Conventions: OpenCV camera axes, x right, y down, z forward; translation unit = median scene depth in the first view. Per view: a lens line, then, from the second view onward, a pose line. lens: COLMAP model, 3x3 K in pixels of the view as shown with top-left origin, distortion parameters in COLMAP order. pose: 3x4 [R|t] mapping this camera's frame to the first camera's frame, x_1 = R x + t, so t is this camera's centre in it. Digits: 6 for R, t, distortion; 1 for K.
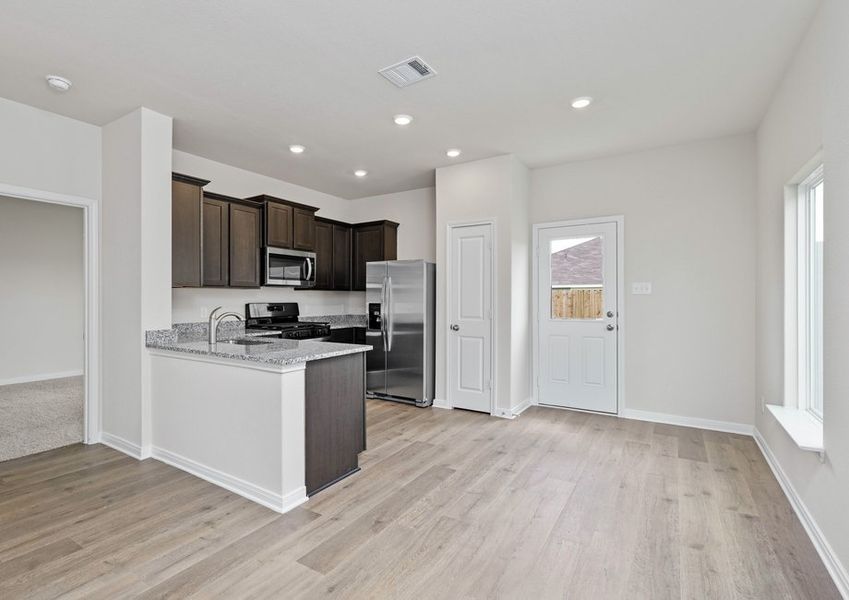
lens RADIAL K [[414.3, 0, 395.7], [0, 414.3, 299.9], [0, 0, 1]] dist [-0.016521, 0.003330]
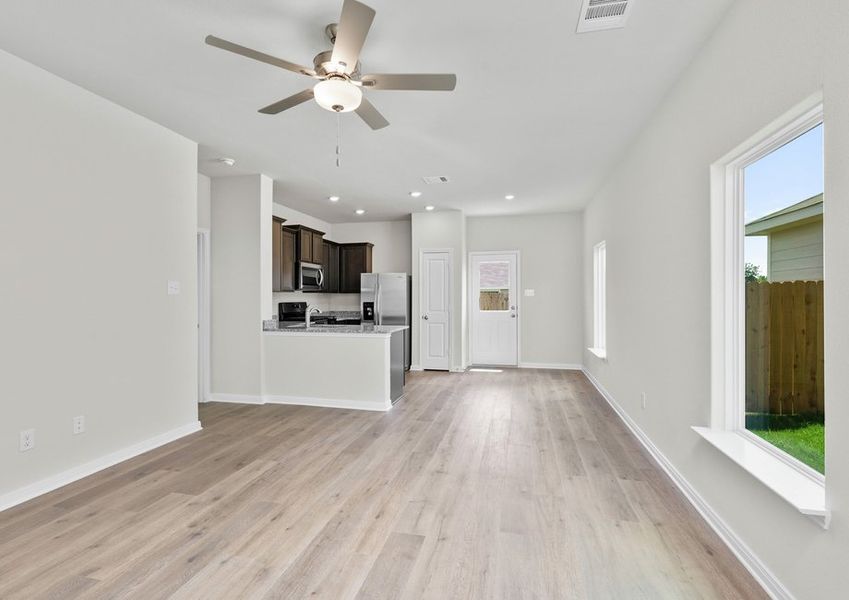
lens RADIAL K [[420.5, 0, 424.6], [0, 420.5, 295.6], [0, 0, 1]] dist [-0.013100, 0.002529]
pose [[0.933230, 0.002935, 0.359268, -0.446052], [0.000074, 0.999965, -0.008360, -0.002303], [-0.359280, 0.007829, 0.933197, -0.490429]]
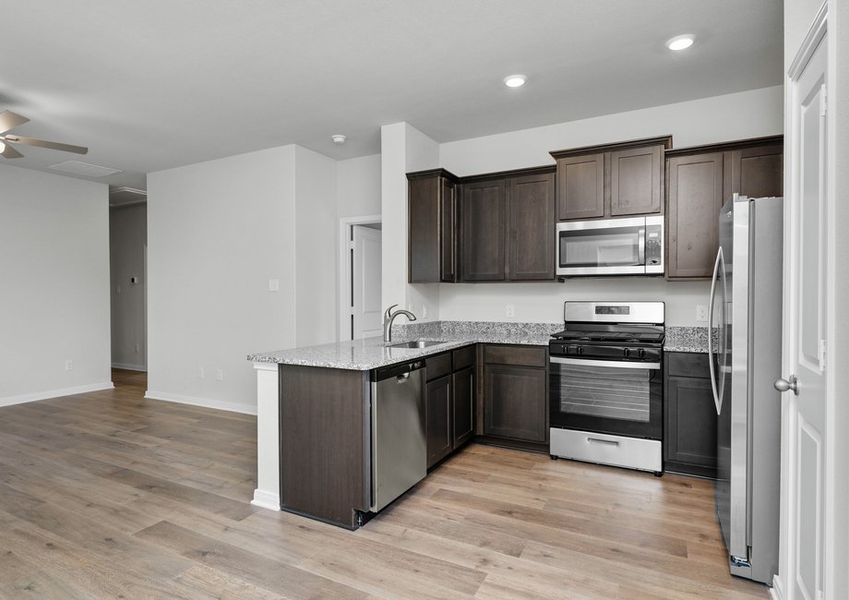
lens RADIAL K [[479.3, 0, 403.5], [0, 479.3, 299.4], [0, 0, 1]] dist [-0.006140, 0.000902]
pose [[0.086151, 0.011757, -0.996213, 0.516824], [-0.000337, 0.999931, 0.011772, -0.005616], [0.996282, -0.000679, 0.086149, 0.691300]]
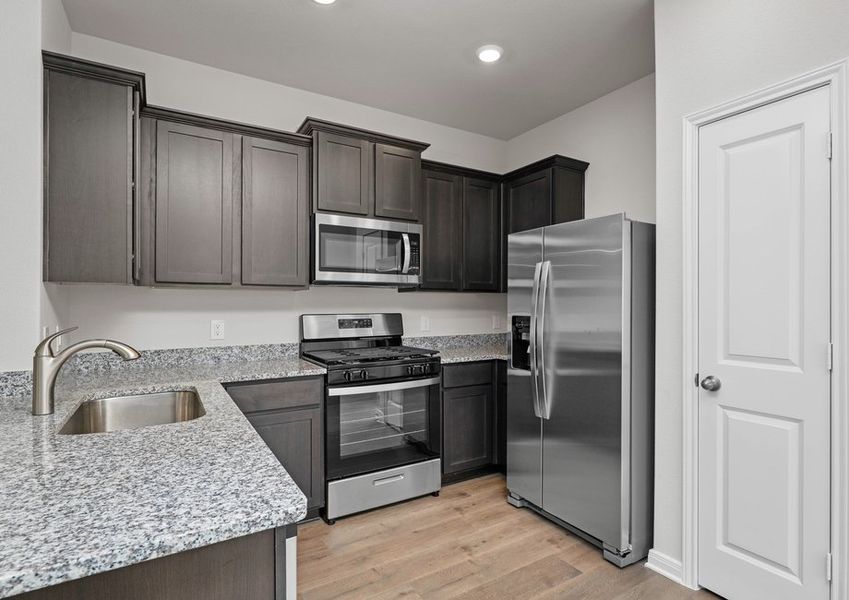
lens RADIAL K [[443.7, 0, 445.8], [0, 443.7, 303.1], [0, 0, 1]] dist [-0.000875, 0.002484]
pose [[0.917252, -0.000591, -0.398307, 0.088287], [-0.001547, 0.999986, -0.005047, -0.005183], [0.398305, 0.005246, 0.917238, 0.548083]]
